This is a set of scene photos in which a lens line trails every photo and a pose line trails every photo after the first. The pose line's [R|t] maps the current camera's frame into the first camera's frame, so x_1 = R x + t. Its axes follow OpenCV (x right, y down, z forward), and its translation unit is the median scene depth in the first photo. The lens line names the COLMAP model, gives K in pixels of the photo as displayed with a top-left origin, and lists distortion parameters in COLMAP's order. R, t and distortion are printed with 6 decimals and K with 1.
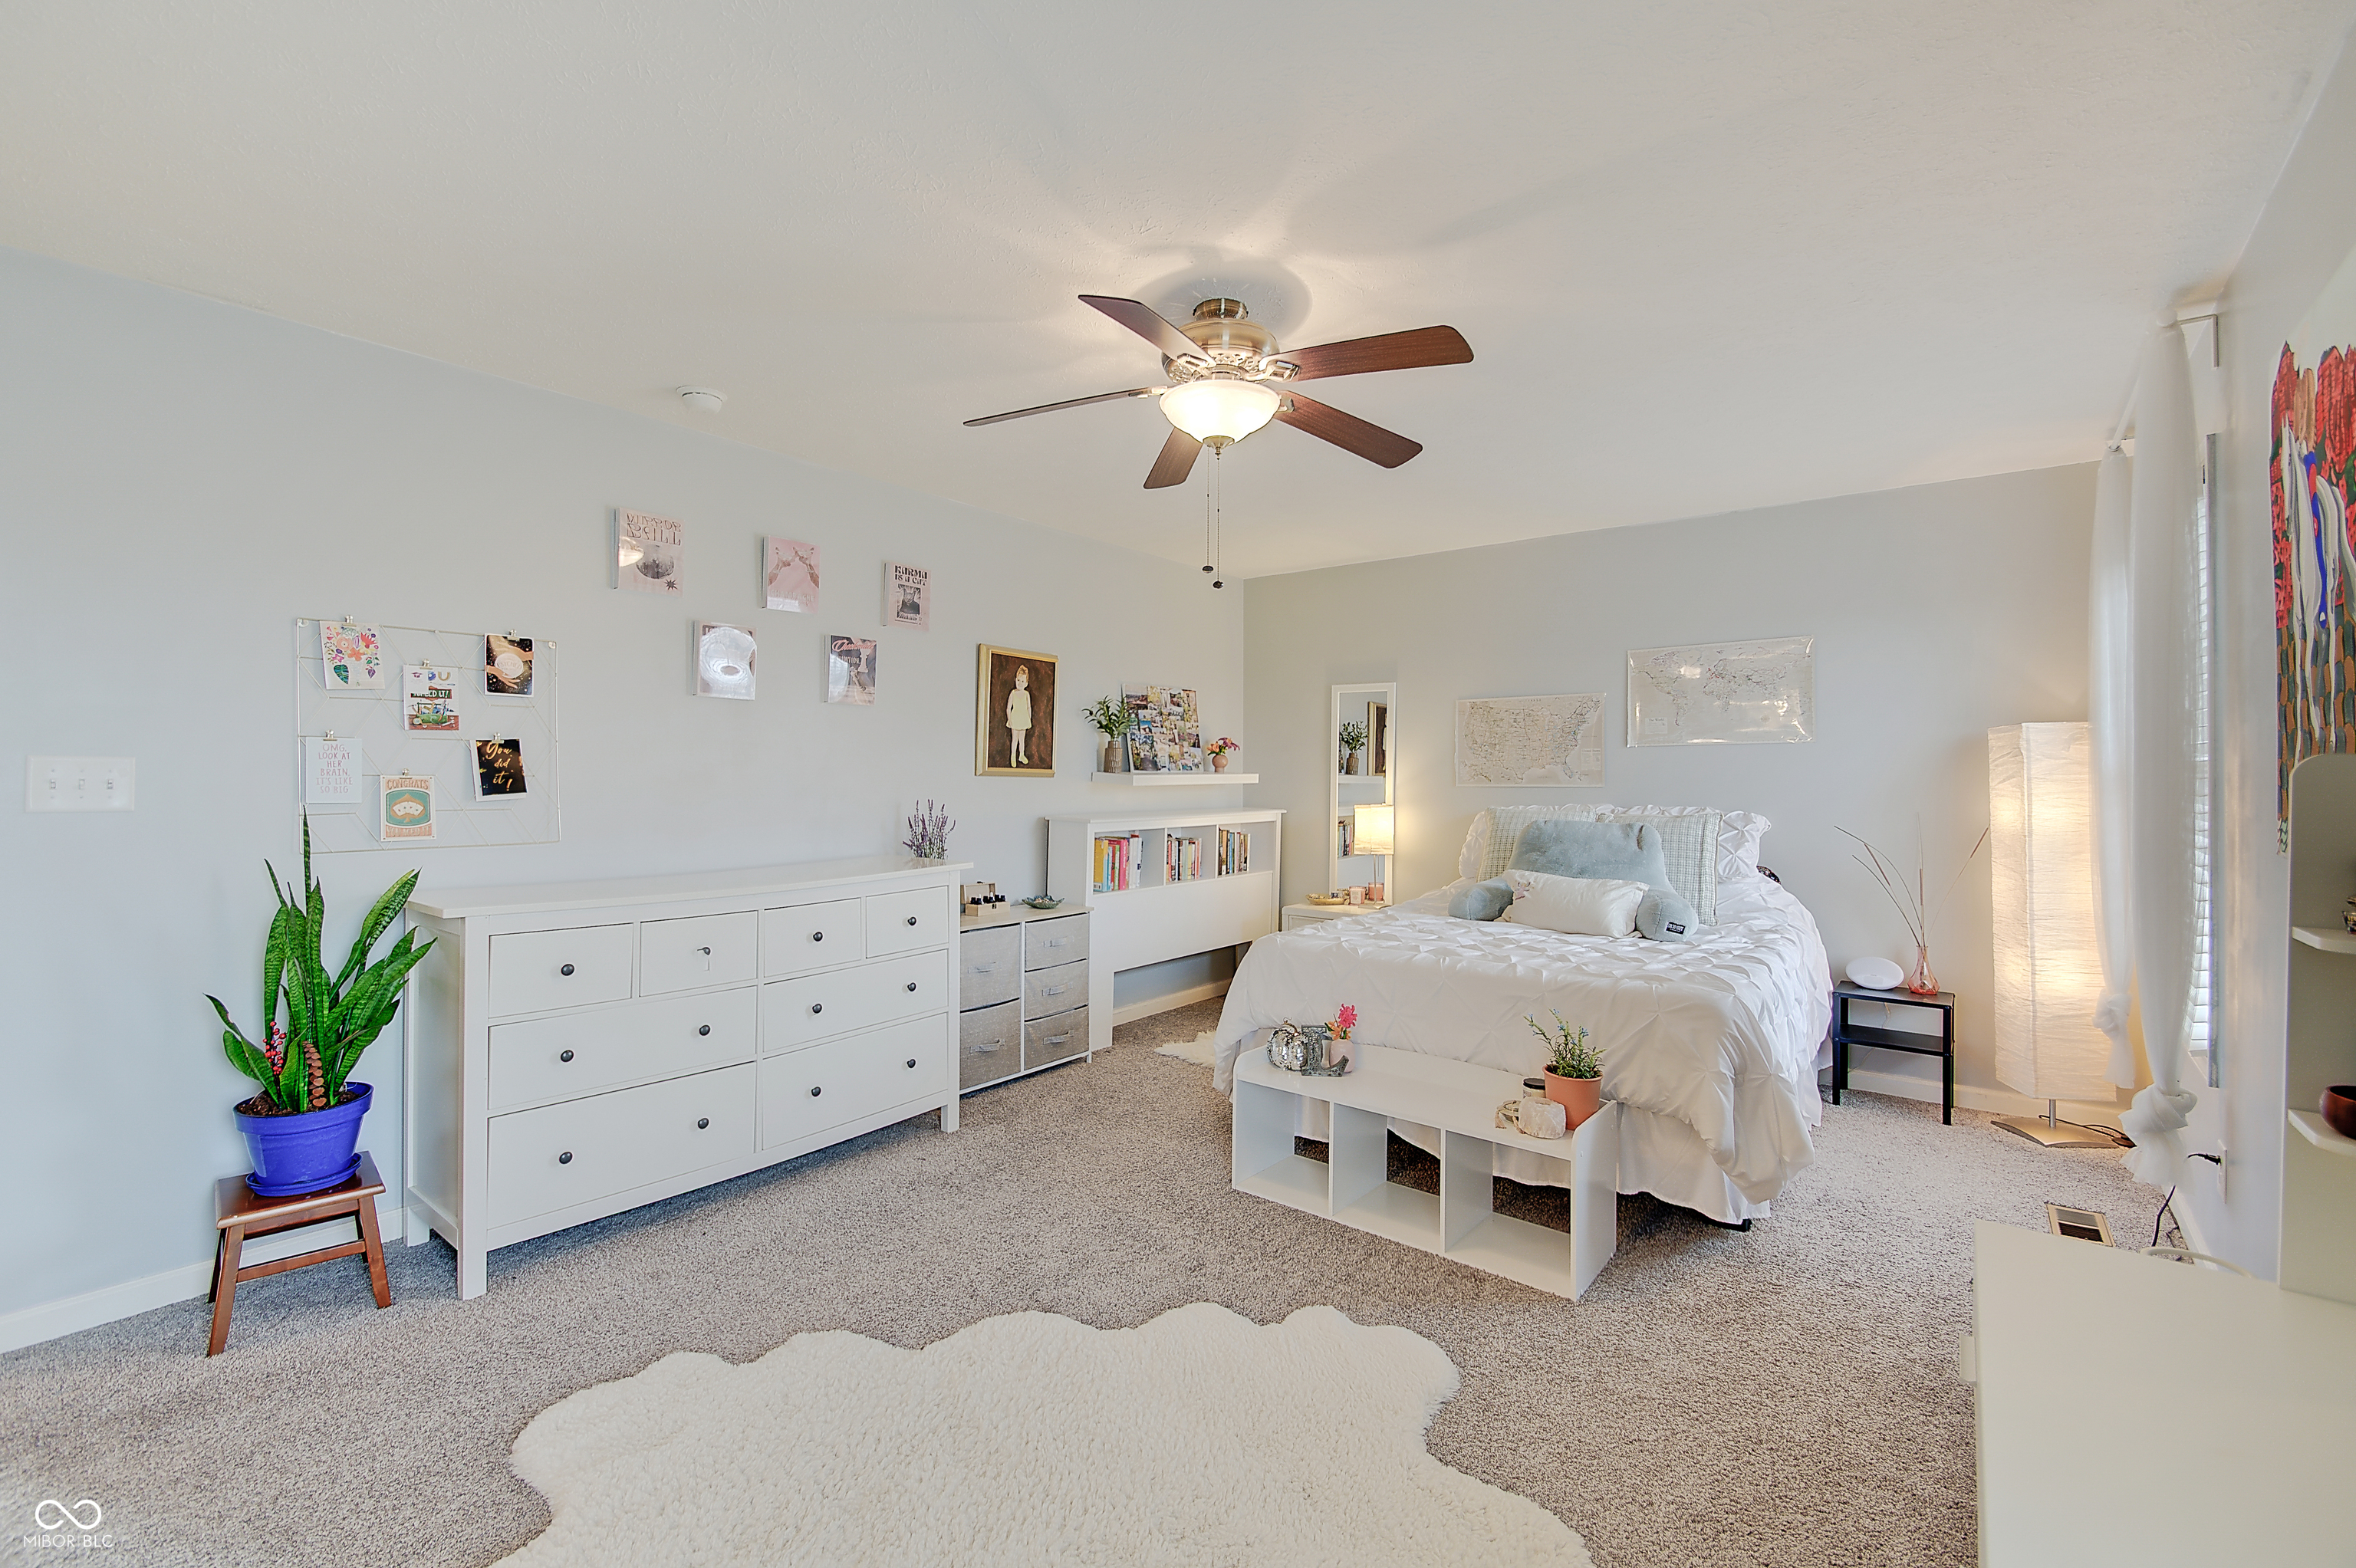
lens RADIAL K [[1023.8, 0, 1161.5], [0, 1023.8, 770.2], [0, 0, 1]] dist [0.013205, -0.010077]
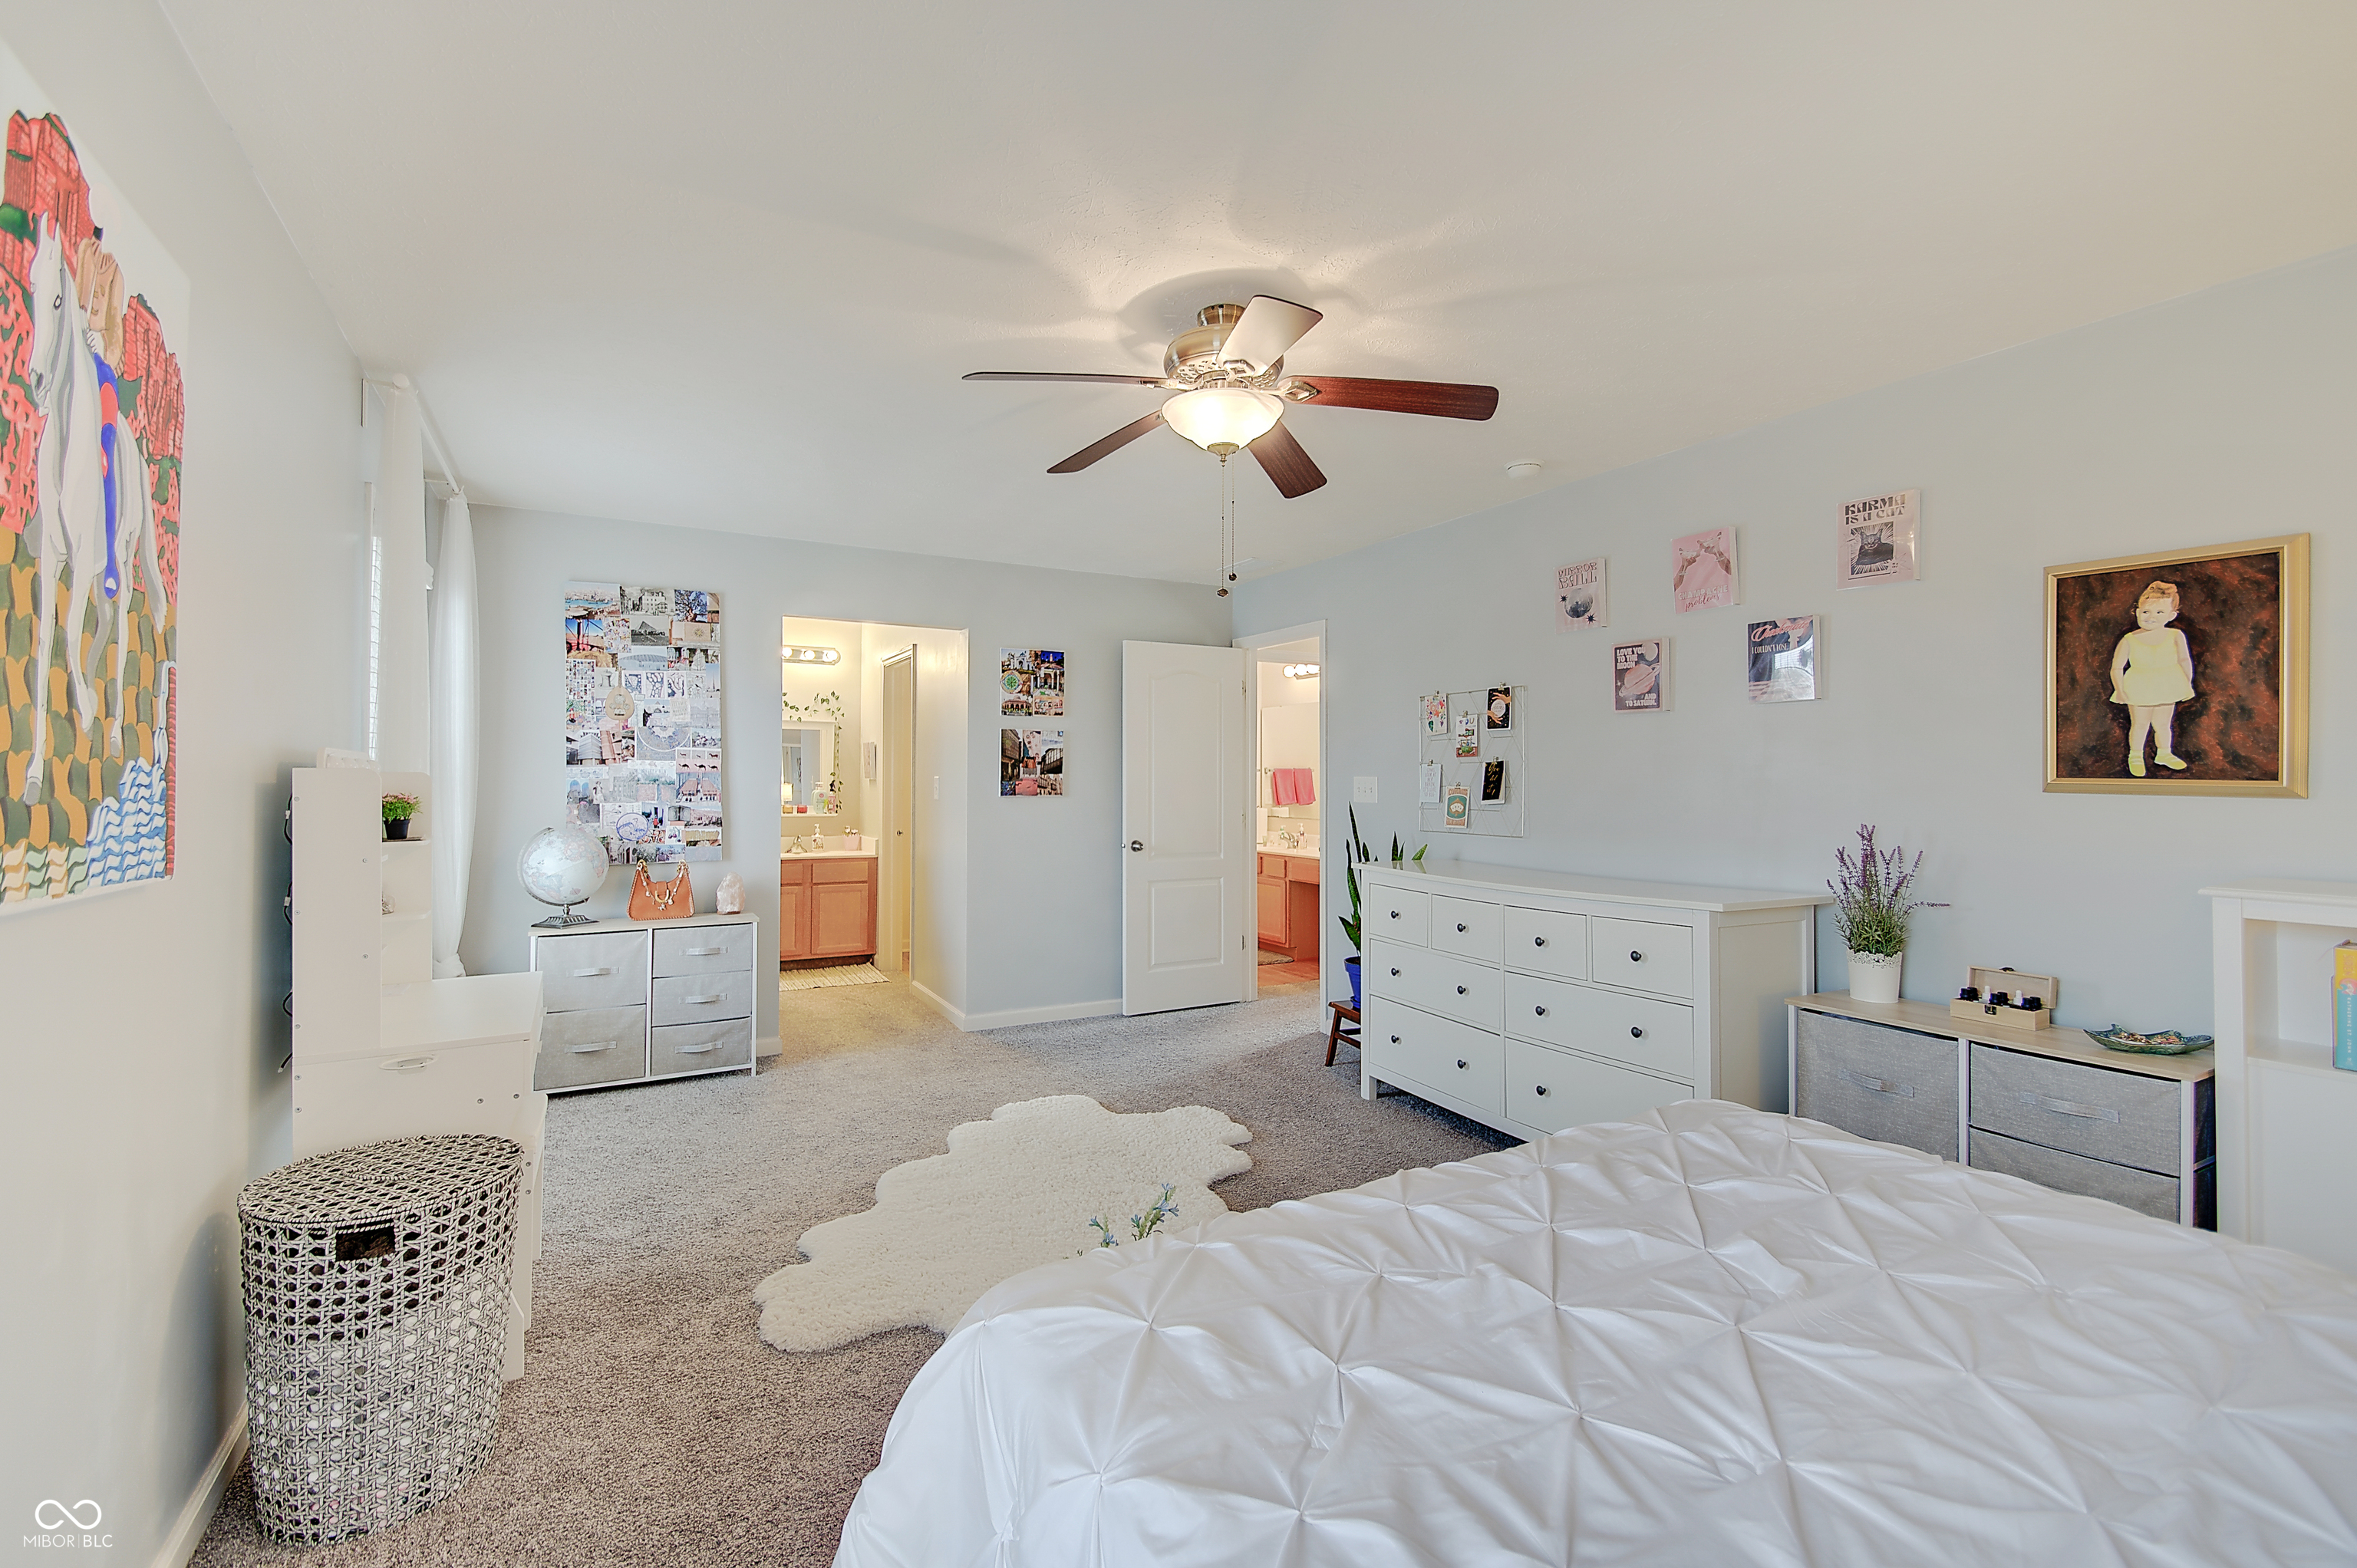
lens RADIAL K [[1024.3, 0, 1164.6], [0, 1024.3, 783.3], [0, 0, 1]] dist [0.013205, -0.010077]
pose [[-0.399392, 0.003444, -0.916774, 0.563697], [0.004734, 0.999987, 0.001694, -0.002819], [0.916768, -0.003663, -0.399403, 0.770796]]
